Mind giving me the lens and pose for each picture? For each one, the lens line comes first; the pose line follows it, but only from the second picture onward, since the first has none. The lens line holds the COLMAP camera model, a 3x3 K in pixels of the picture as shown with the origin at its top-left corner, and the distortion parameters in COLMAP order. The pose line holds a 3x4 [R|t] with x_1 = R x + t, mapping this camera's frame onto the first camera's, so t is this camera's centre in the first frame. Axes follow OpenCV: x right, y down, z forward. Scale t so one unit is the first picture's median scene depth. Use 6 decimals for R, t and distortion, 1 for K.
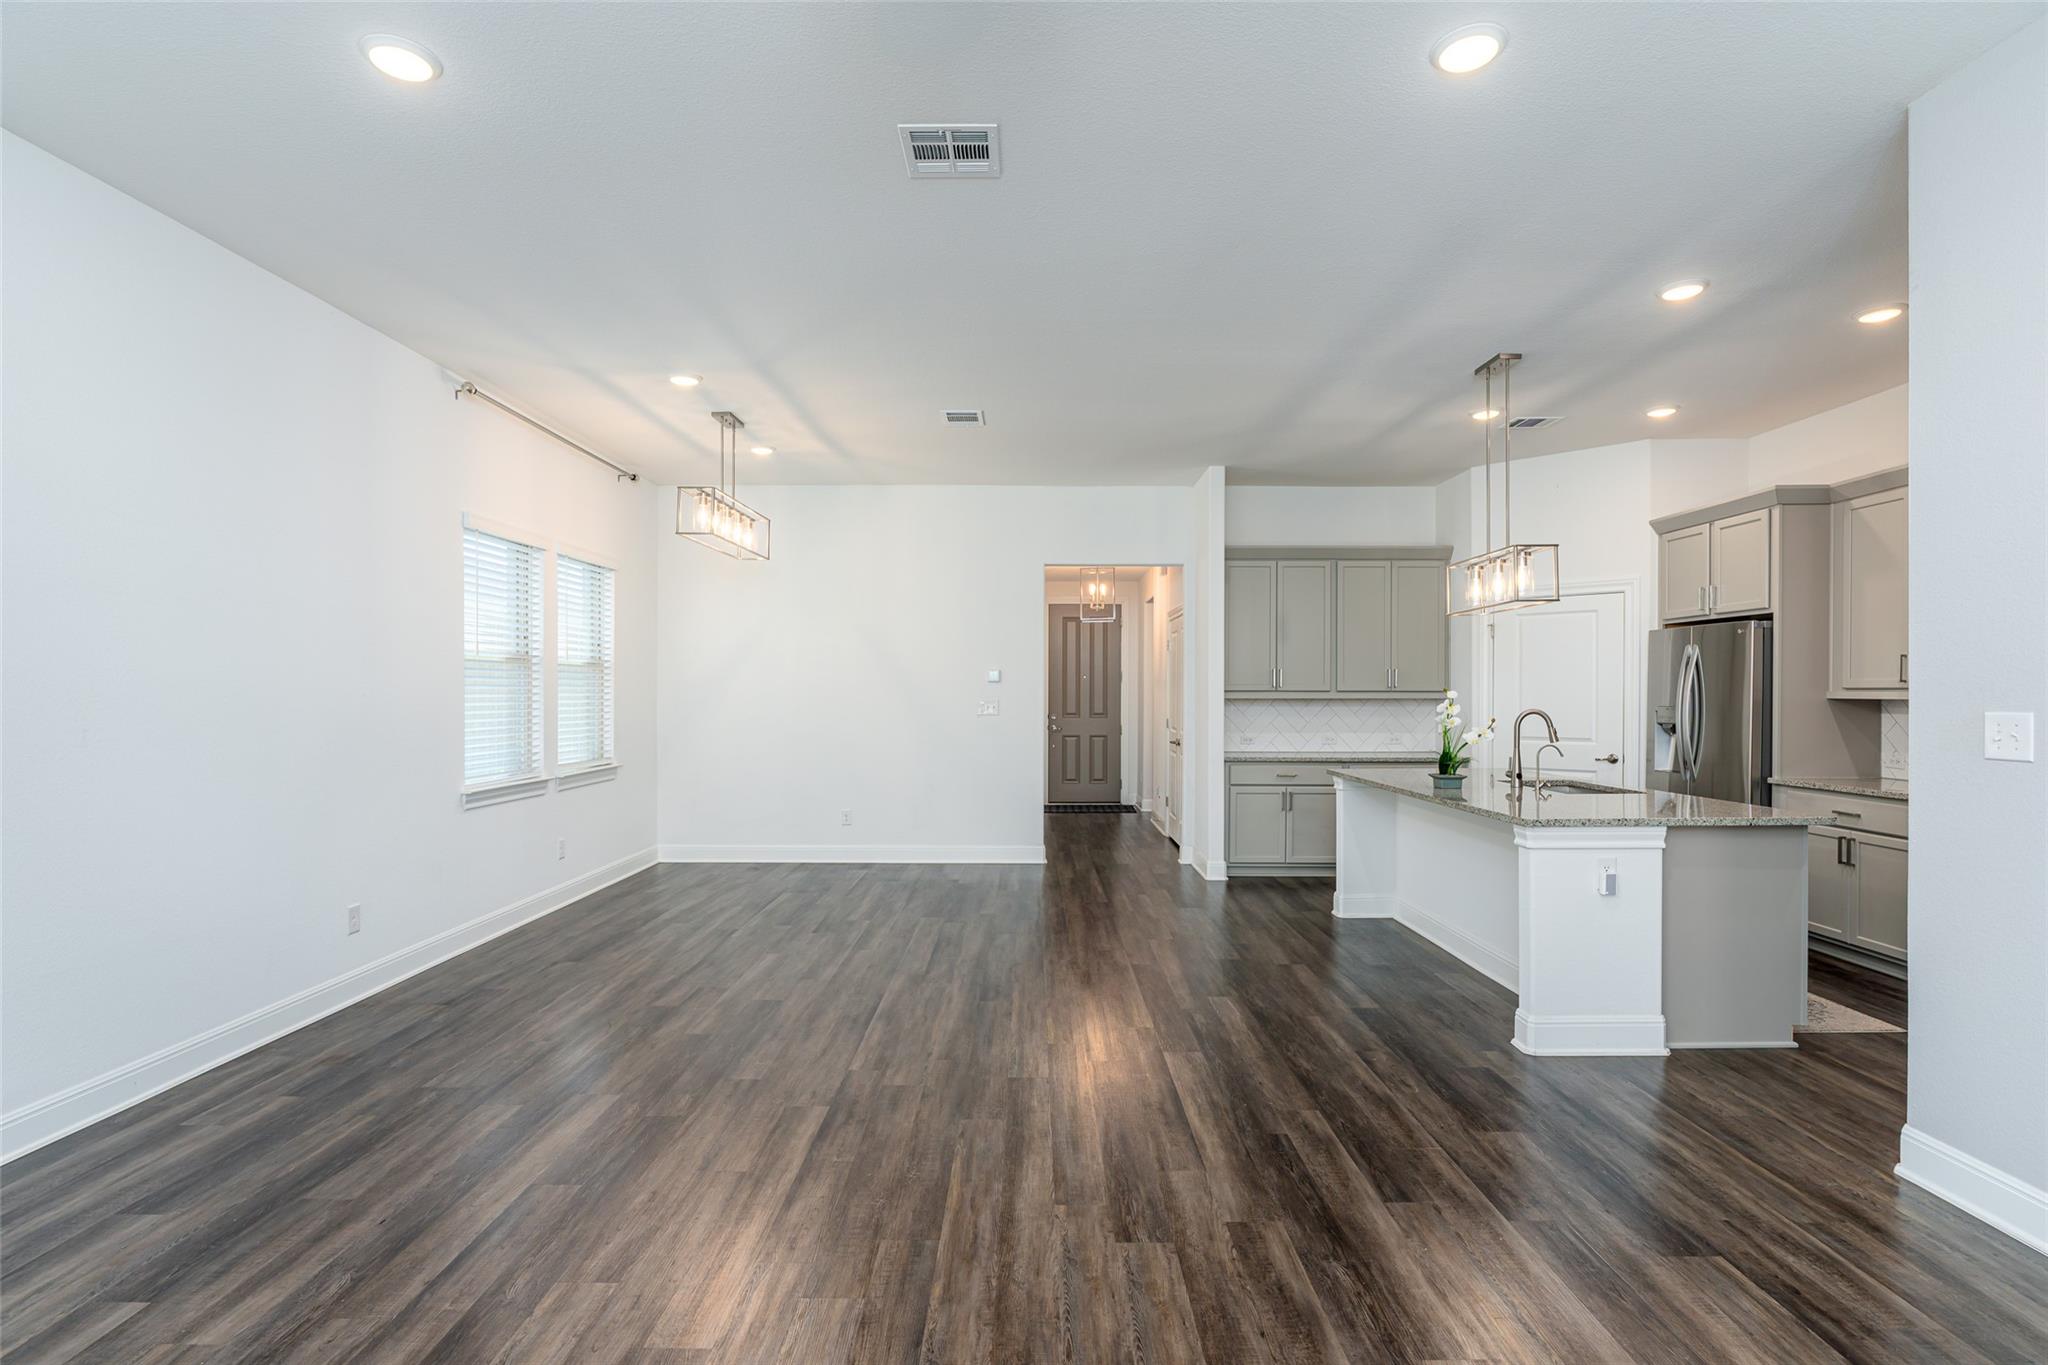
lens RADIAL K [[994.0, 0, 1016.8], [0, 994.0, 689.0], [0, 0, 1]] dist [-0.011164, 0.010071]
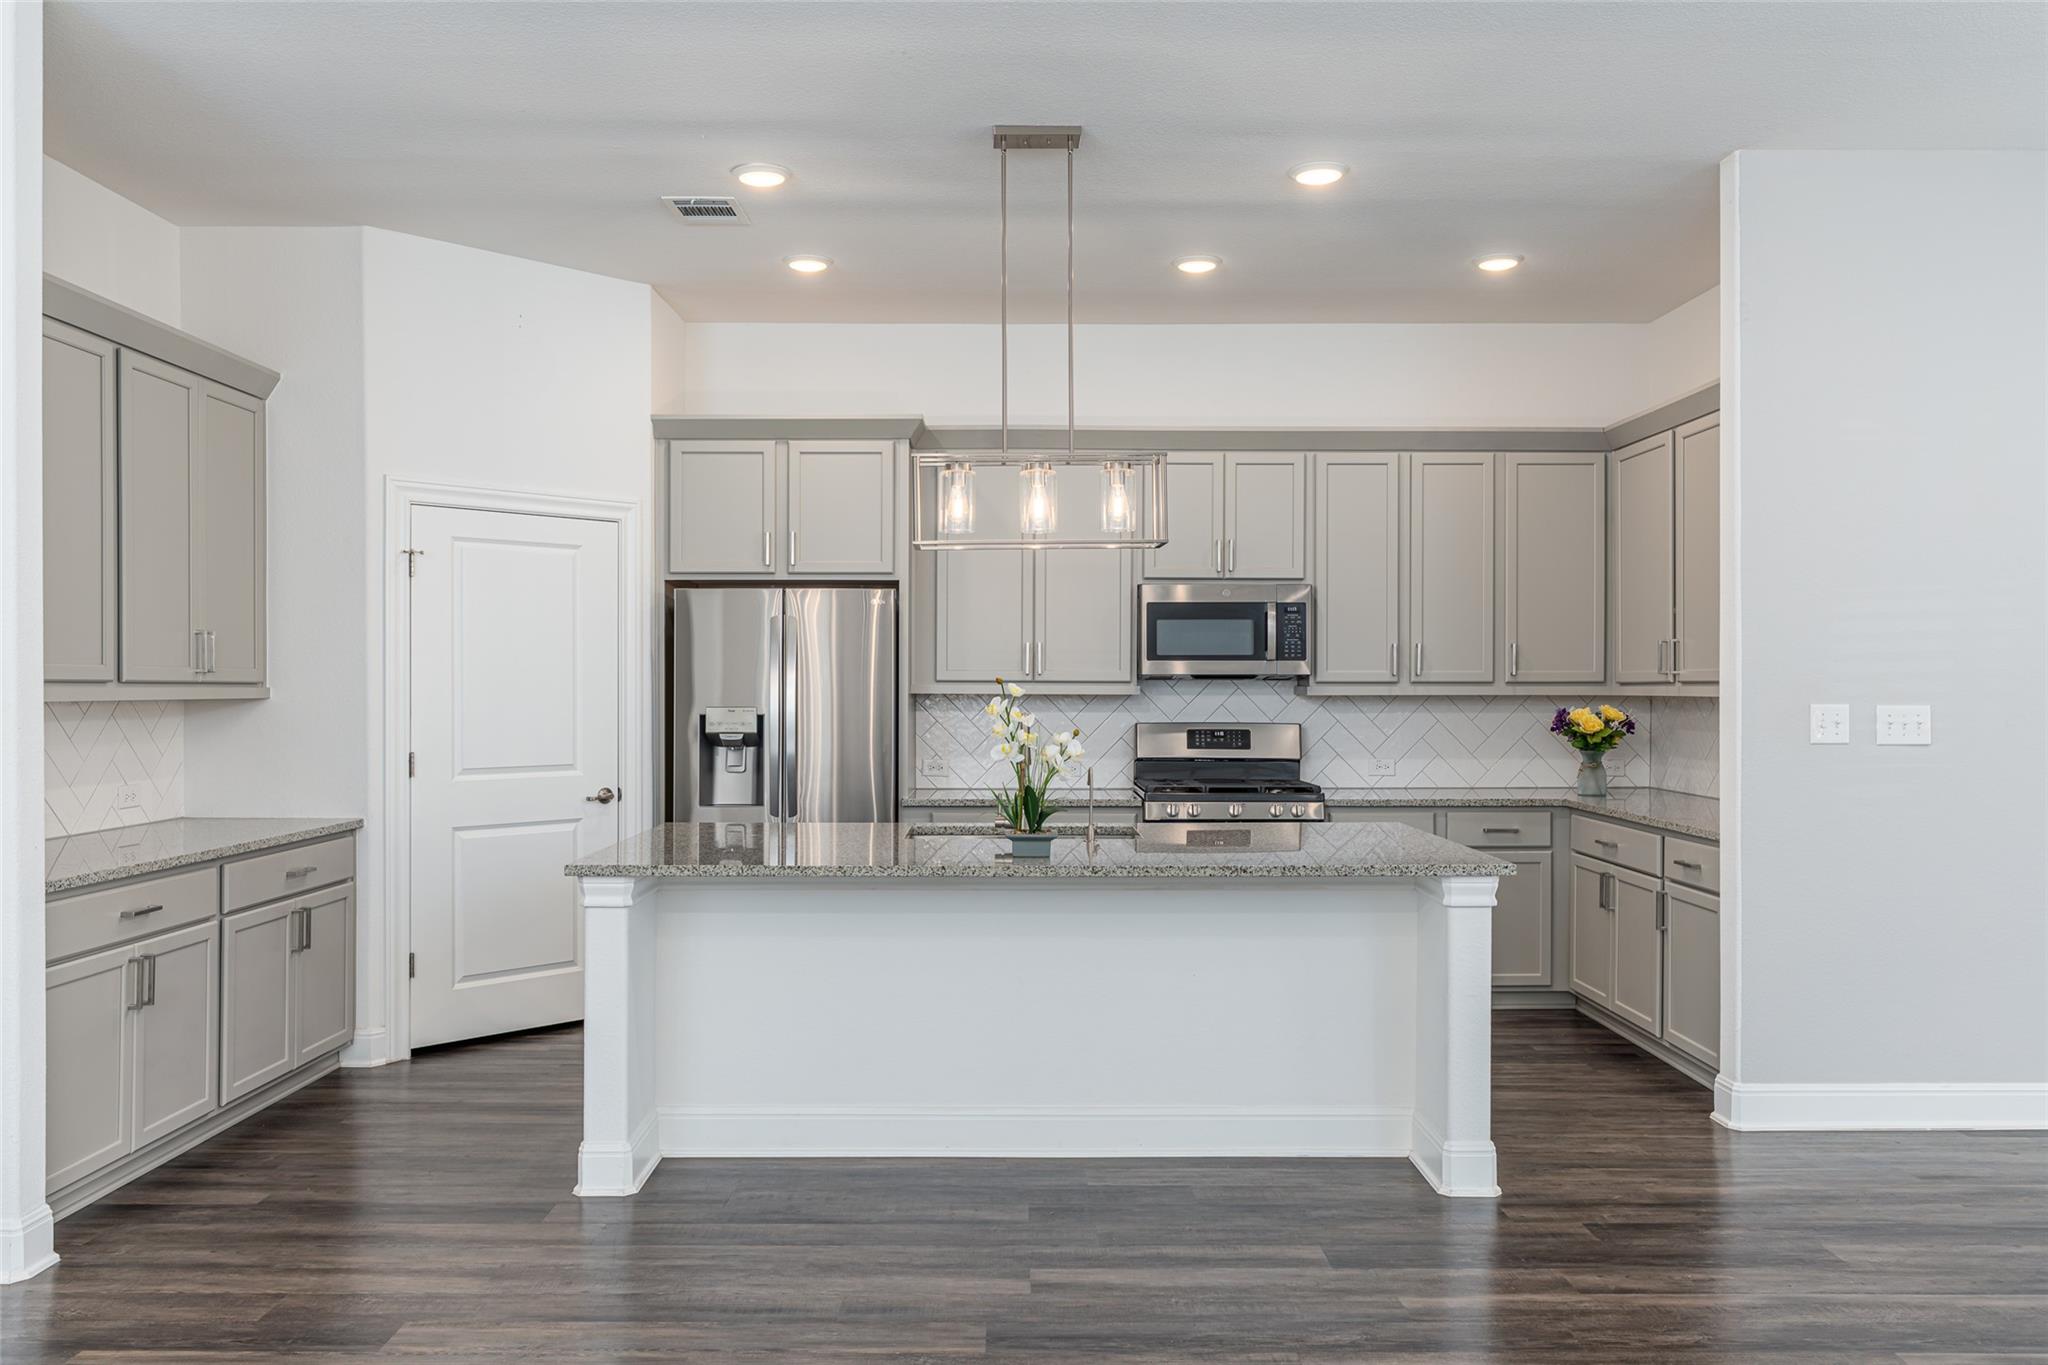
lens RADIAL K [[1487.1, 0, 971.0], [0, 1487.1, 685.7], [0, 0, 1]] dist [-0.005861, -0.009393]
pose [[0.005472, 0.000711, 0.999985, -0.335017], [-0.004876, 0.999988, -0.000685, 0.003900], [-0.999973, -0.004872, 0.005476, 0.838453]]
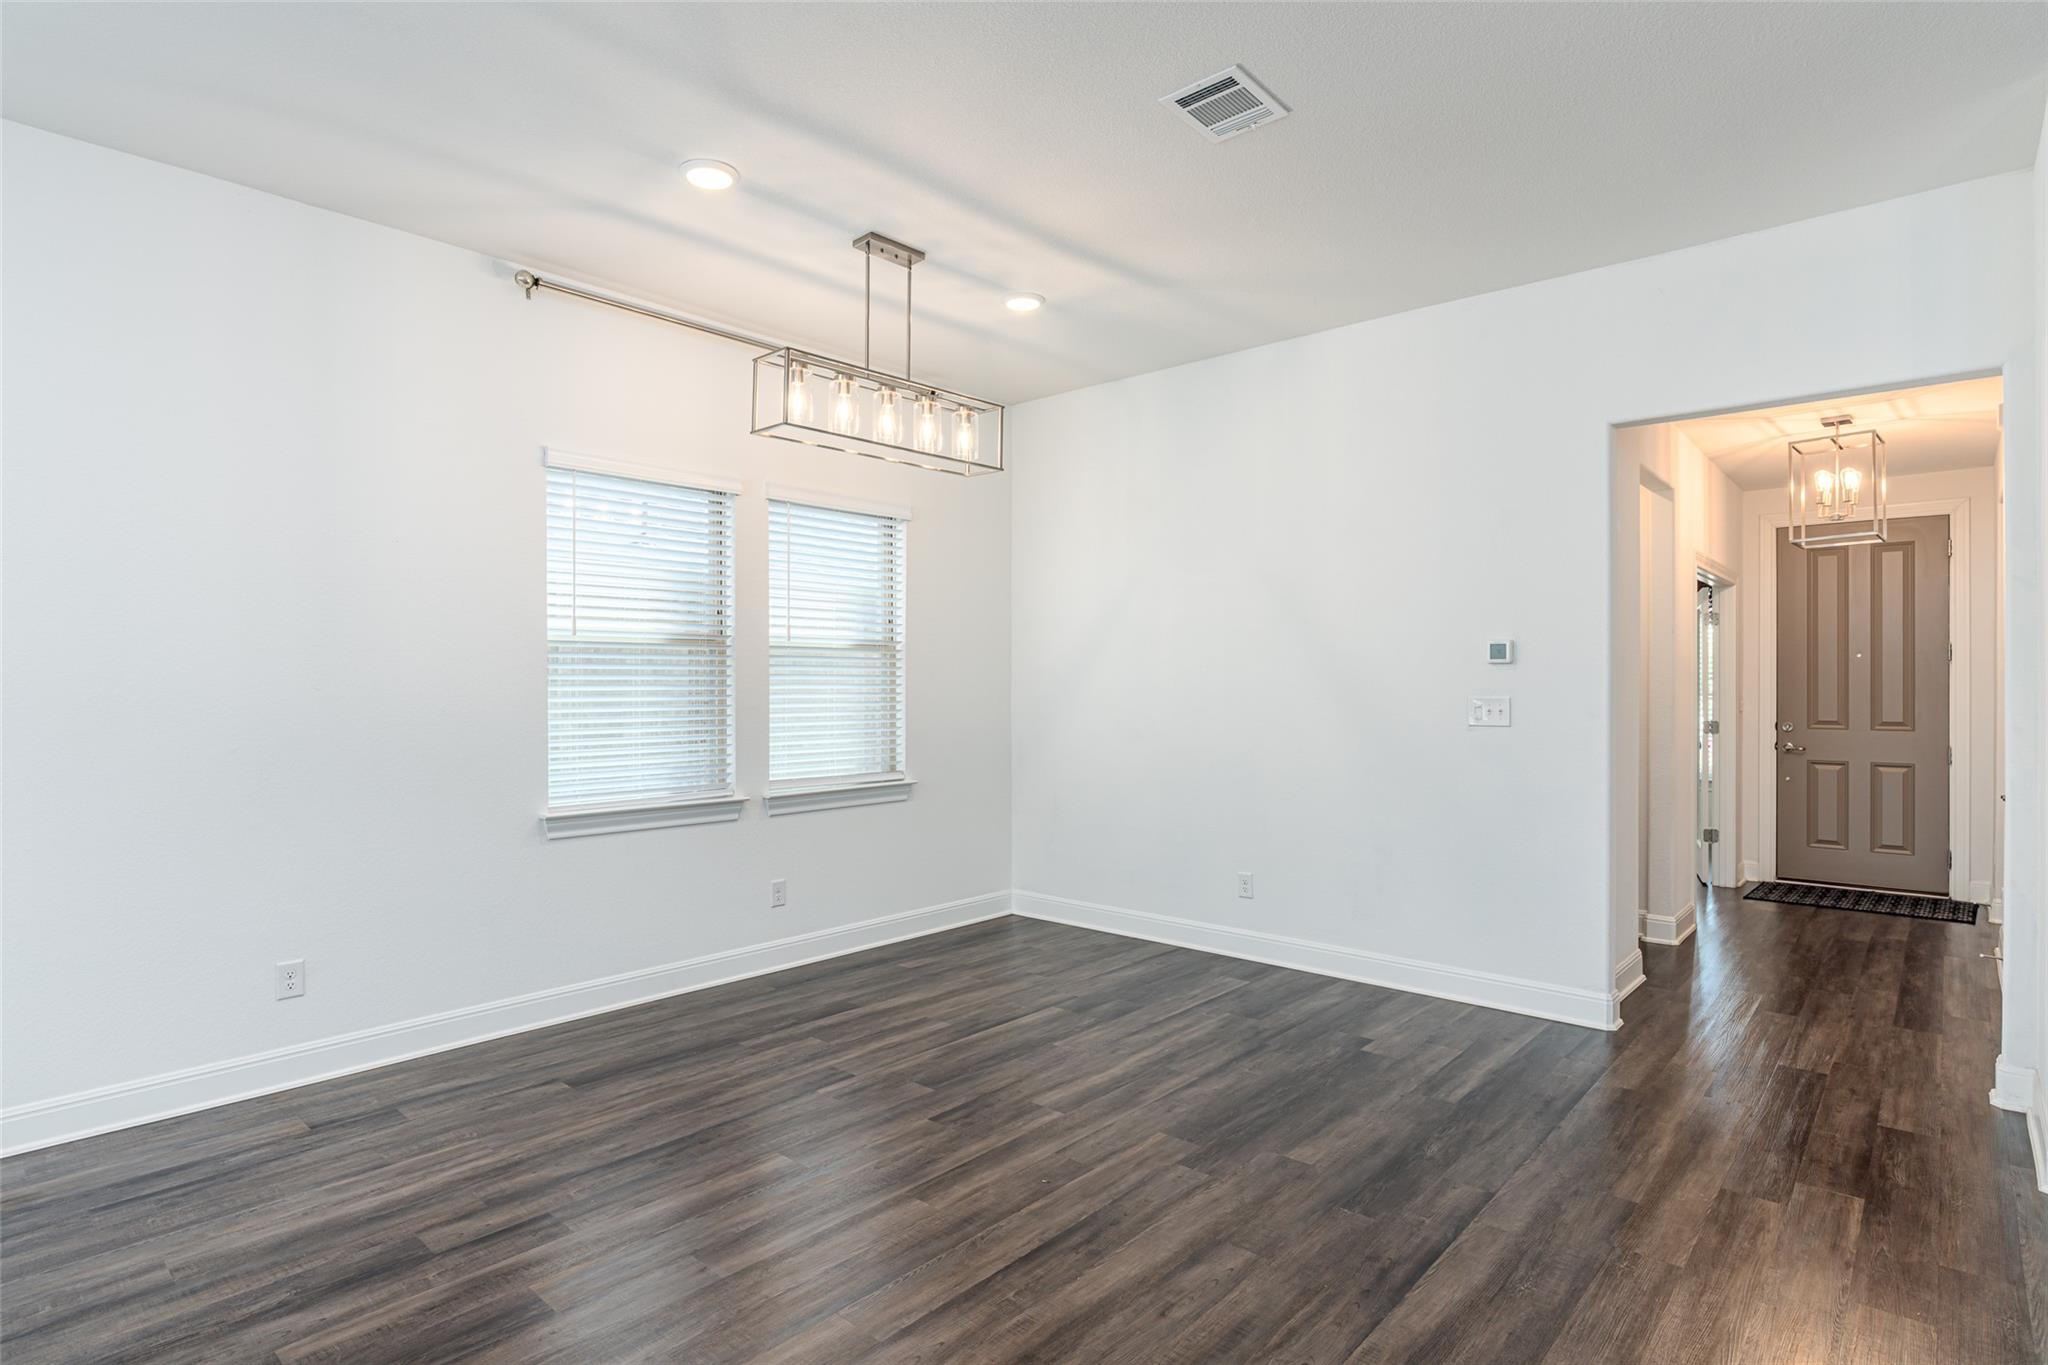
lens RADIAL K [[1001.4, 0, 1018.9], [0, 1001.4, 683.1], [0, 0, 1]] dist [-0.004950, 0.001305]
pose [[0.740482, -0.001446, -0.672075, 0.185489], [0.003187, 0.999994, 0.001360, 0.002130], [0.672069, -0.003149, 0.740482, 0.565375]]
